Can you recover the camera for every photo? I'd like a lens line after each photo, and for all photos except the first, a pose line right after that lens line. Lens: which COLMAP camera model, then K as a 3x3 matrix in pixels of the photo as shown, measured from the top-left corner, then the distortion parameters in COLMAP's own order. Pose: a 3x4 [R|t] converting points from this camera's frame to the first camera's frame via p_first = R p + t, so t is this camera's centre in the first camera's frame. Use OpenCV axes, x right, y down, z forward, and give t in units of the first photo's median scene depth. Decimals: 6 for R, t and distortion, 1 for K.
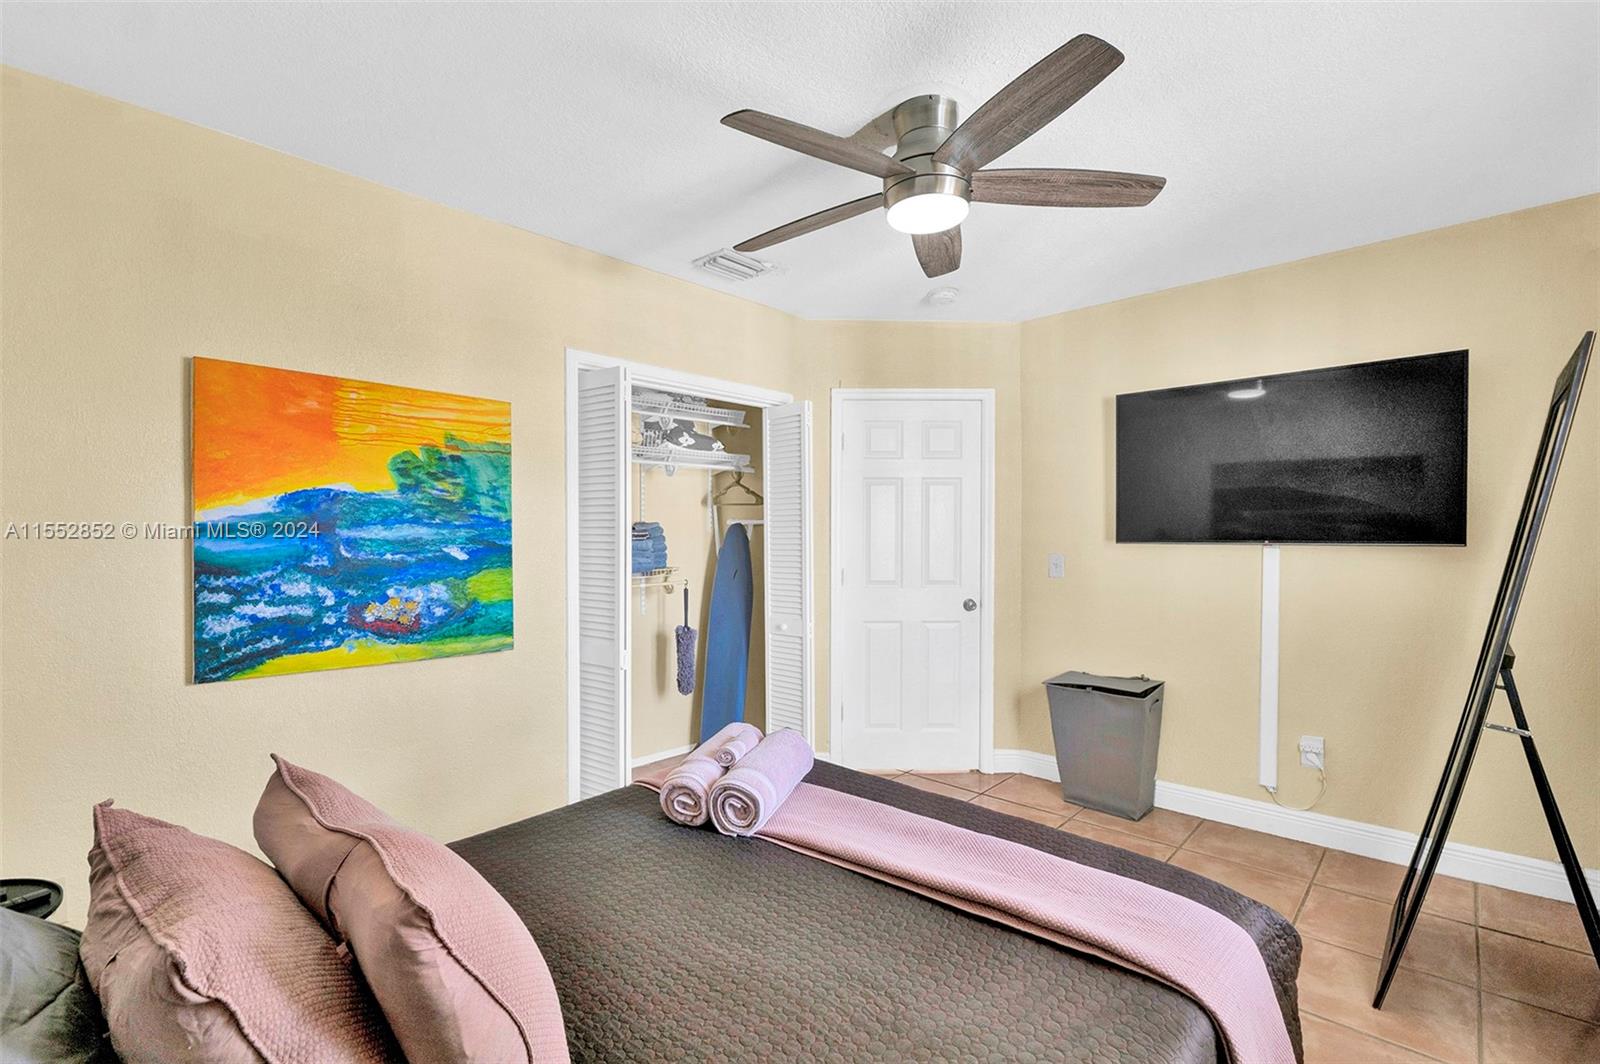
lens RADIAL K [[705.6, 0, 800.0], [0, 705.6, 532.0], [0, 0, 1]] dist [-0.009804, -0.000720]
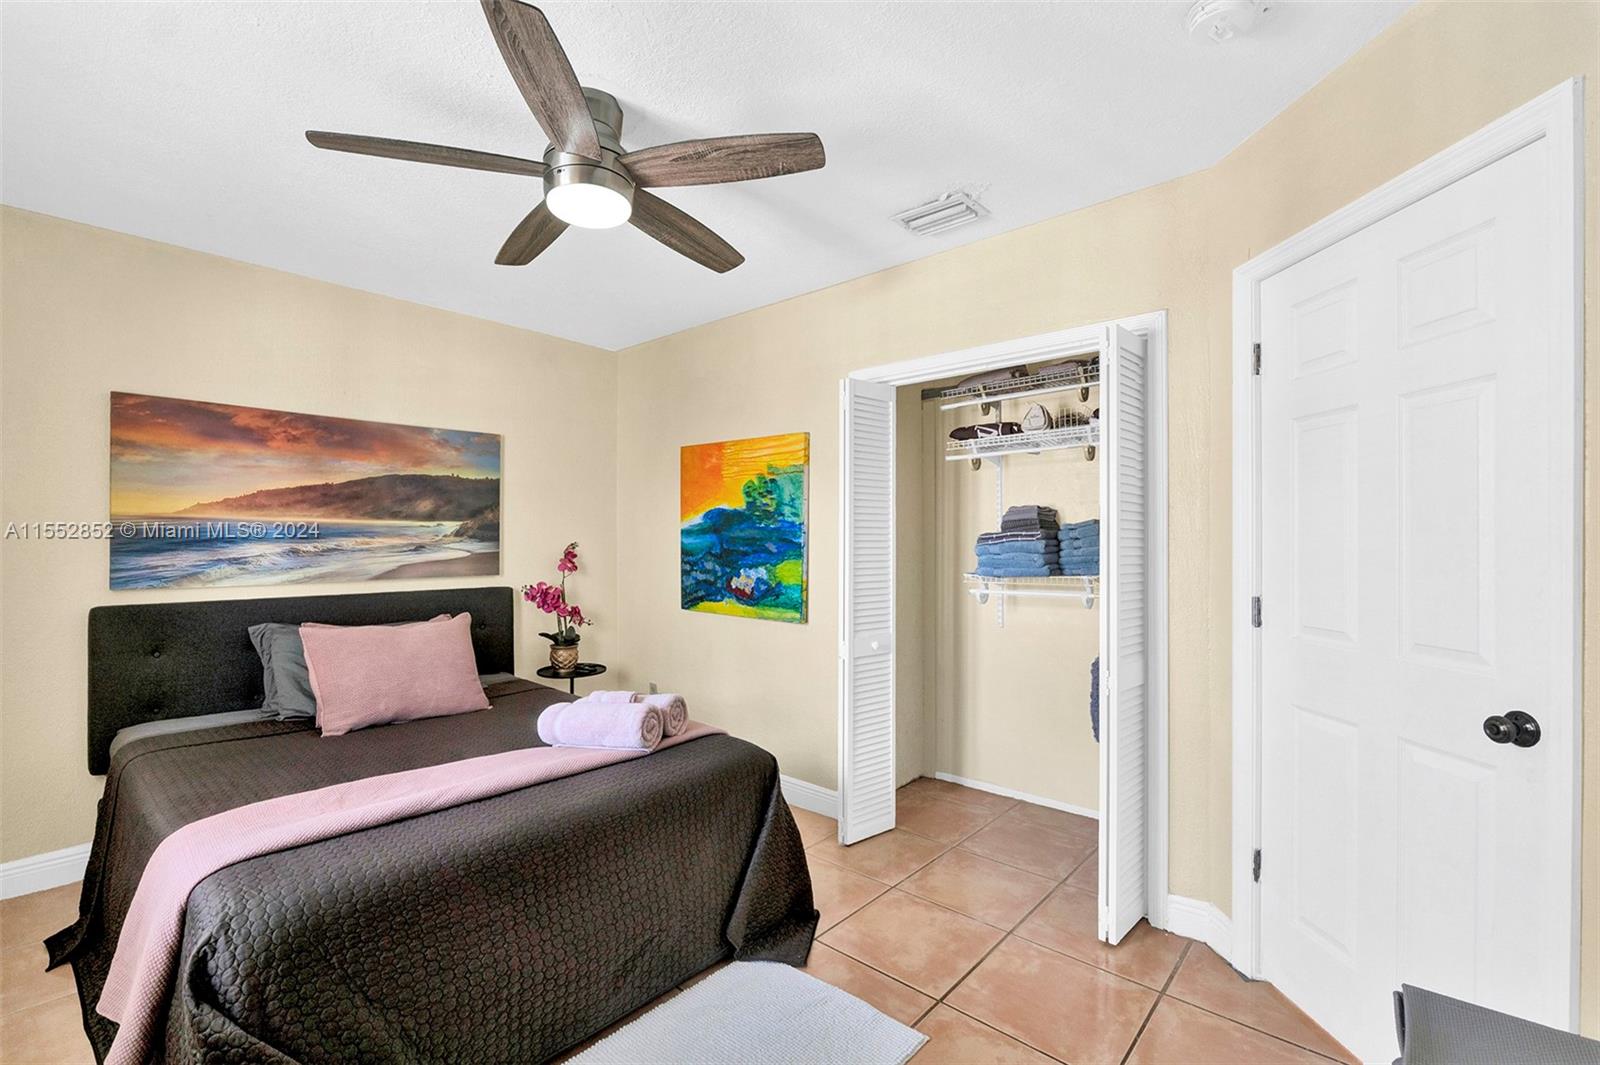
lens RADIAL K [[705.6, 0, 800.0], [0, 705.6, 532.5], [0, 0, 1]] dist [-0.009804, -0.000720]
pose [[0.037736, -0.004398, -0.999278, 0.967924], [0.006303, 0.999971, -0.004163, 0.006160], [0.999268, -0.006141, 0.037763, 1.037695]]
